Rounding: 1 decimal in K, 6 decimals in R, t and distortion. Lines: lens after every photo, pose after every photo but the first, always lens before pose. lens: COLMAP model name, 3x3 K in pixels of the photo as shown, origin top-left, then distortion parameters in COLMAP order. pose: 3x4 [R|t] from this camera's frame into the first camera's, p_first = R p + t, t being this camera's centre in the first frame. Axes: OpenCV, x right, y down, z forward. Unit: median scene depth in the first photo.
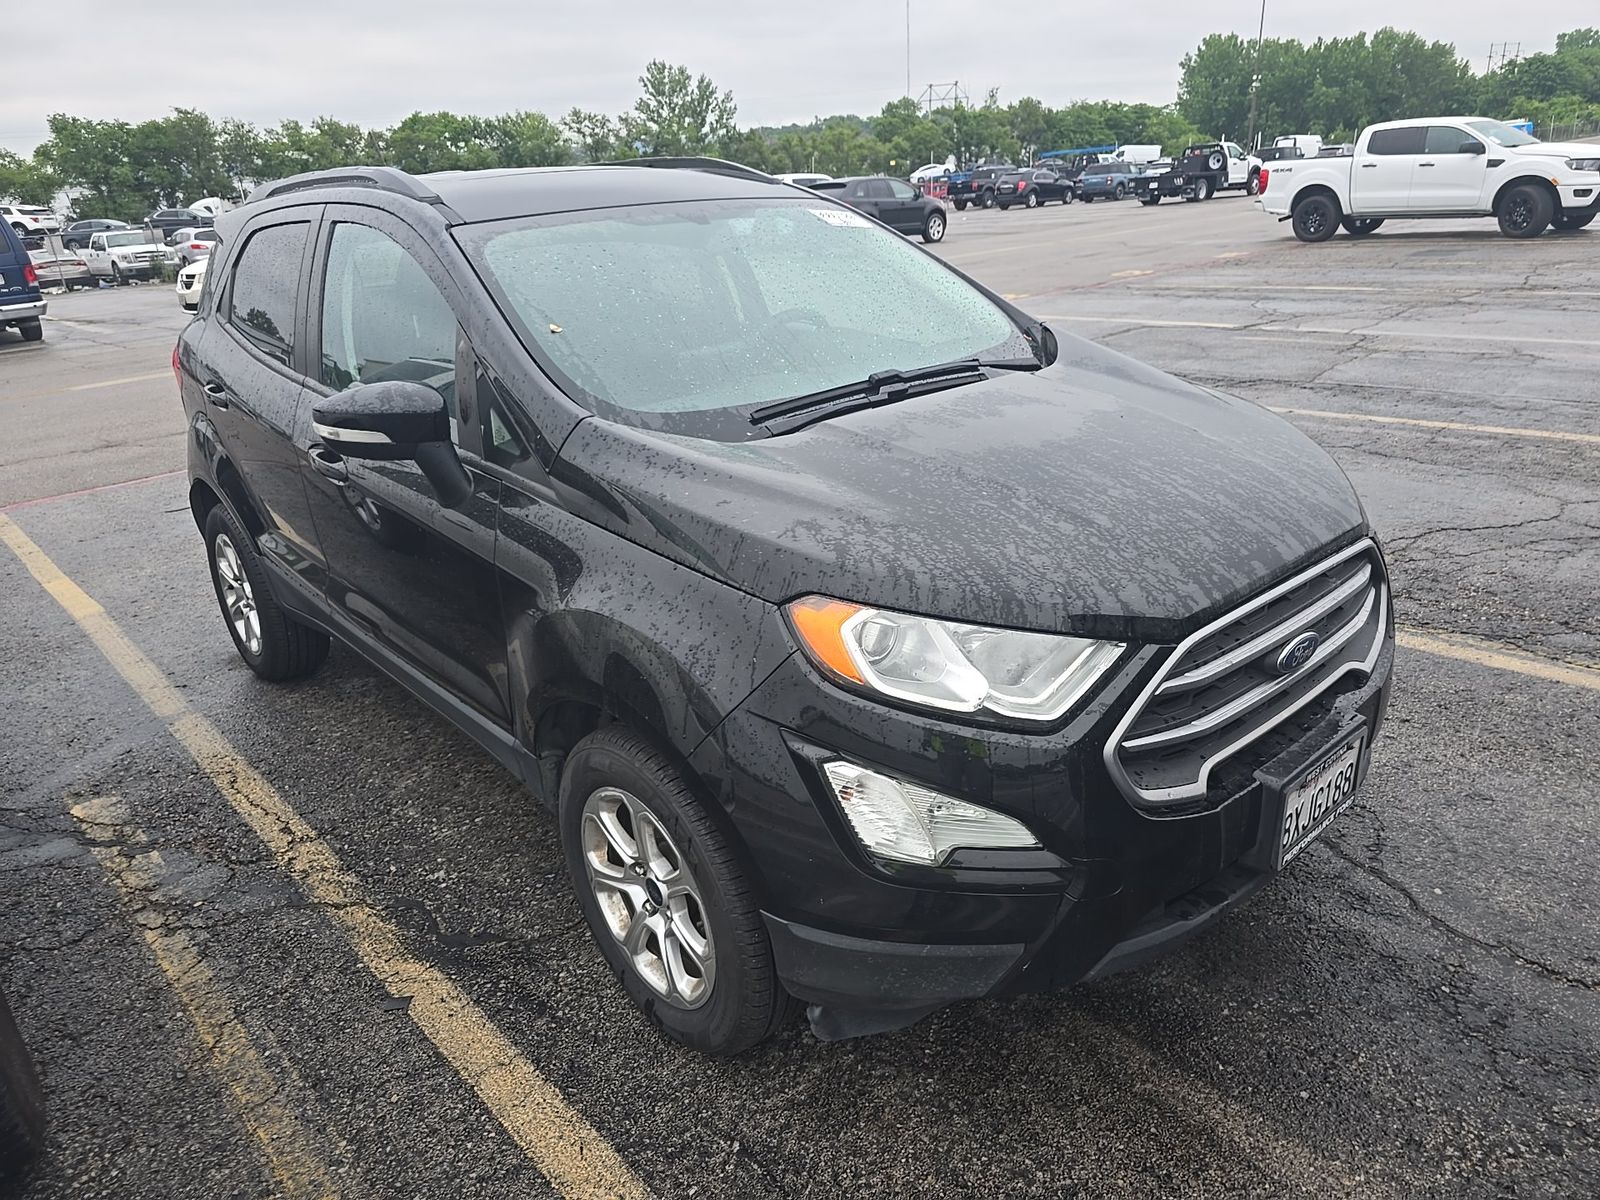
lens RADIAL K [[1084.6, 0, 809.4], [0, 1084.6, 595.6], [0, 0, 1]] dist [0.061636, -0.054075]
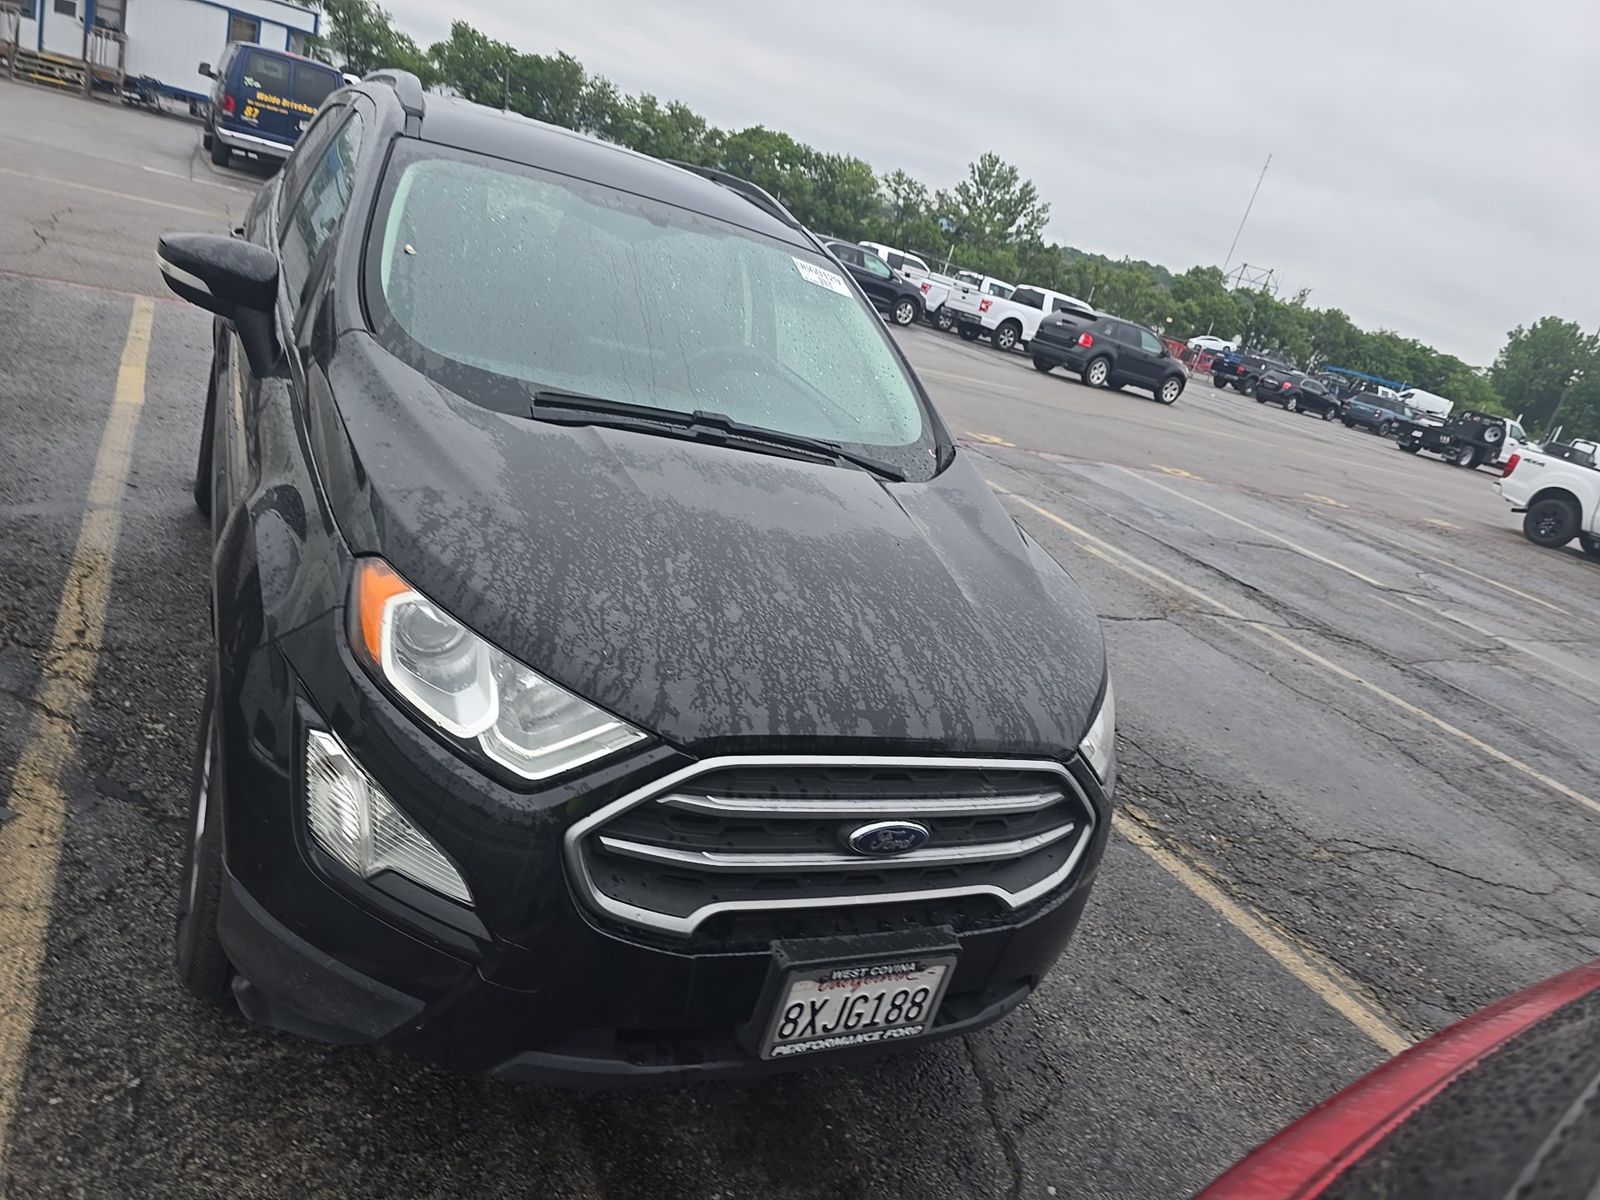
lens RADIAL K [[1084.6, 0, 802.2], [0, 1084.6, 596.4], [0, 0, 1]] dist [0.061636, -0.054075]
pose [[0.912635, 0.381693, -0.146313, 0.334262], [-0.390309, 0.920040, -0.034423, -0.054712], [0.121475, 0.088523, 0.988639, 0.078075]]
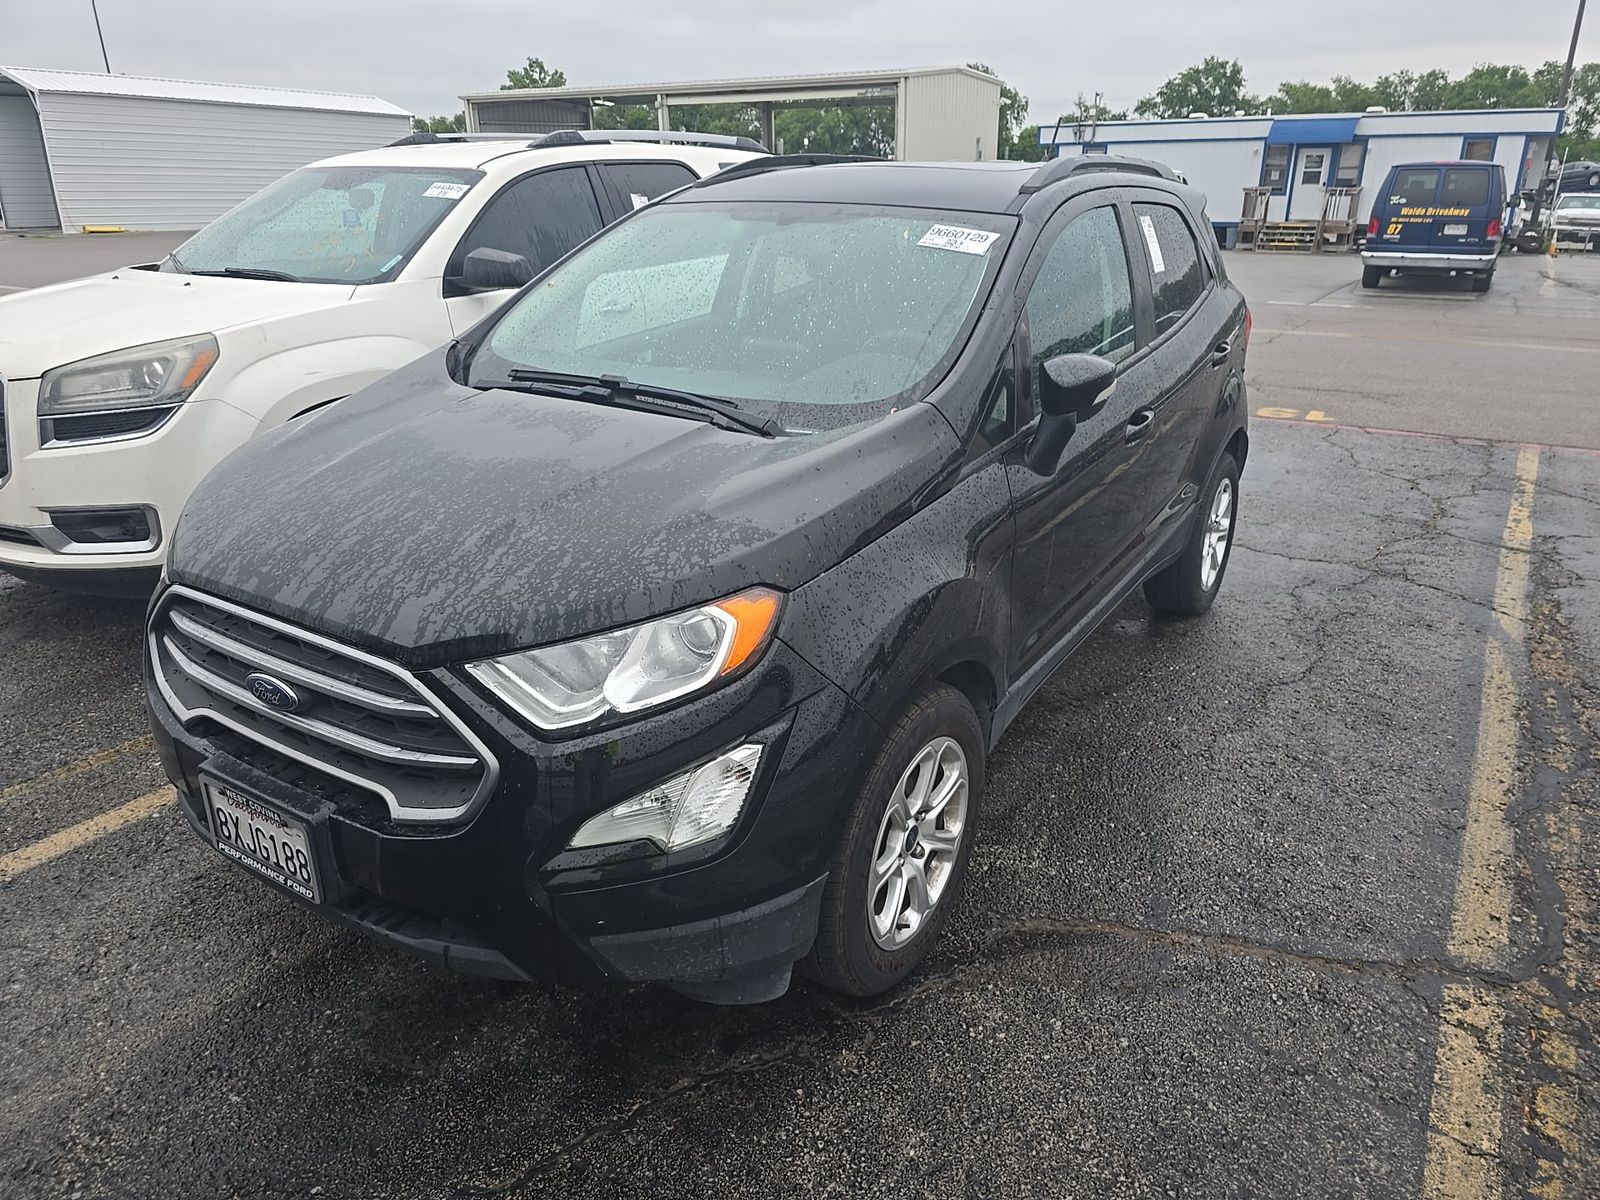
lens RADIAL K [[1084.6, 0, 791.7], [0, 1084.6, 596.3], [0, 0, 1]] dist [0.061636, -0.054075]
pose [[0.268006, 0.407137, -0.873162, 1.079807], [-0.370176, 0.880263, 0.296827, -0.381002], [0.889462, 0.243673, 0.386628, 0.773427]]
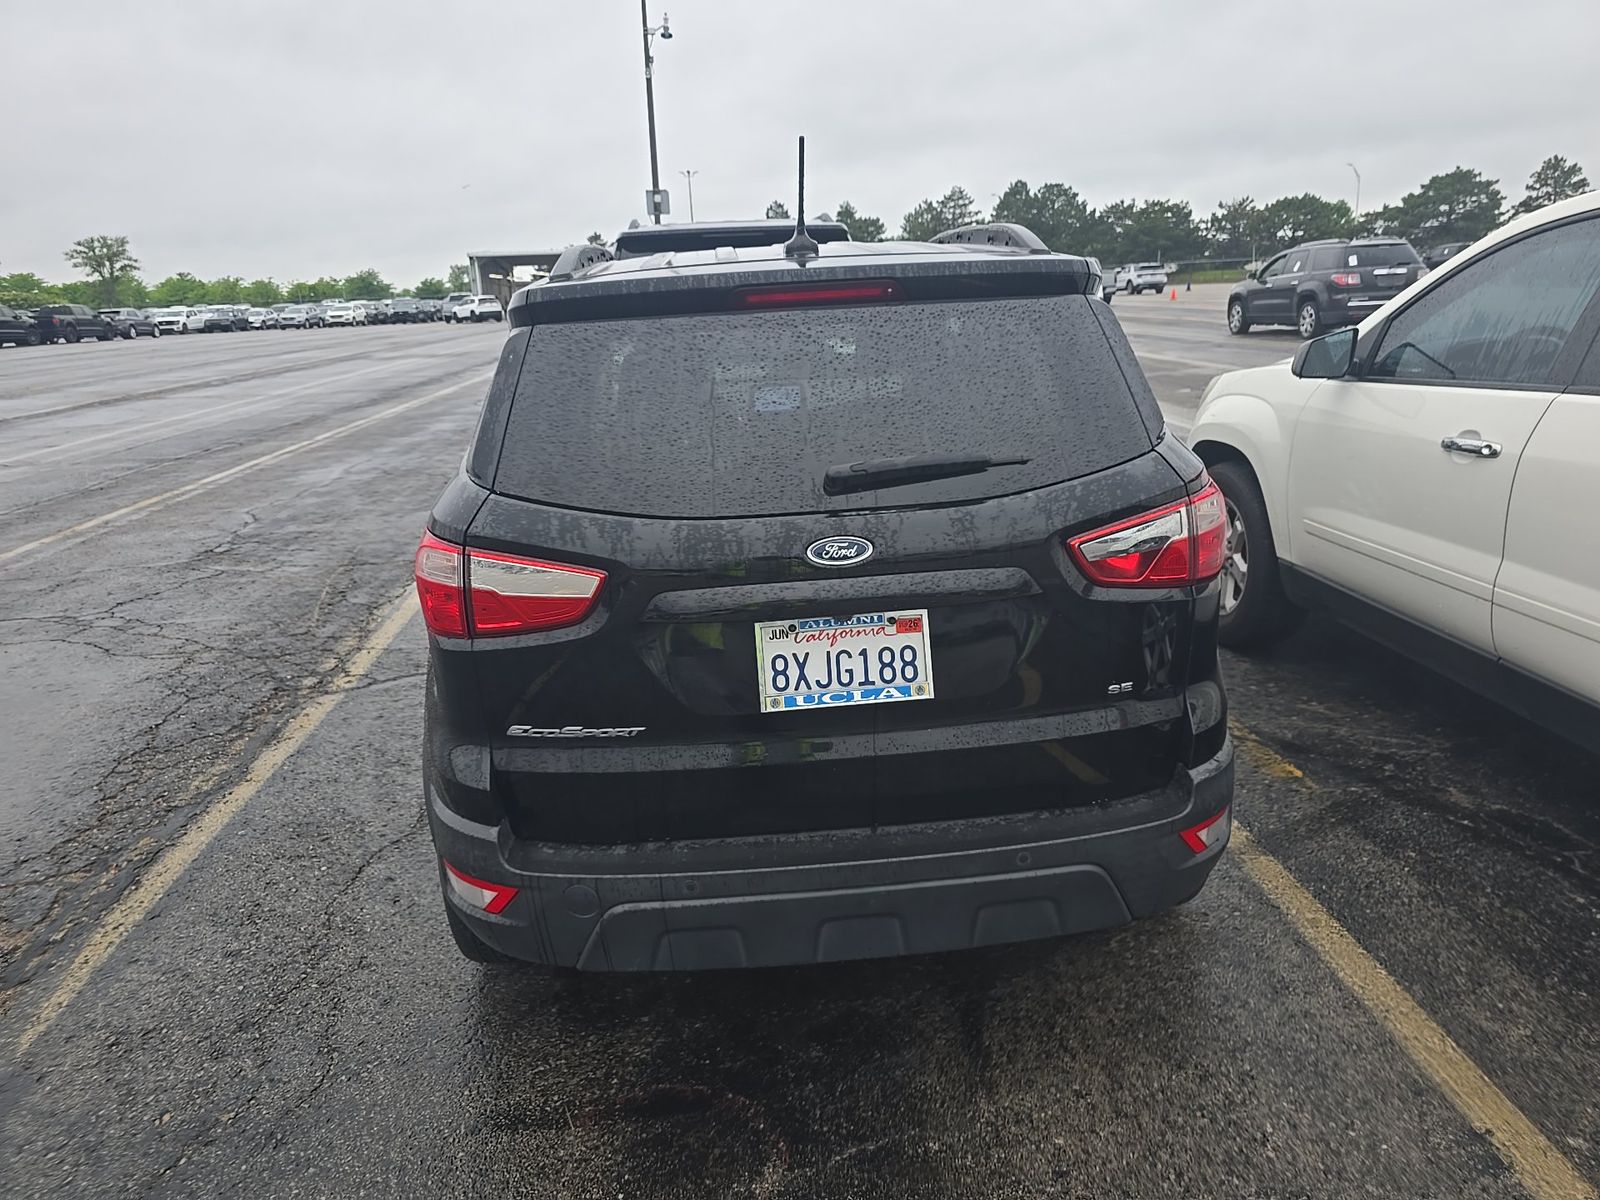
lens RADIAL K [[1084.6, 0, 801.6], [0, 1084.6, 596.8], [0, 0, 1]] dist [0.061636, -0.054075]
pose [[-0.790343, -0.074516, 0.608116, -1.186811], [0.305212, 0.812753, 0.496264, -0.824252], [-0.531228, 0.577823, -0.619611, 2.388175]]
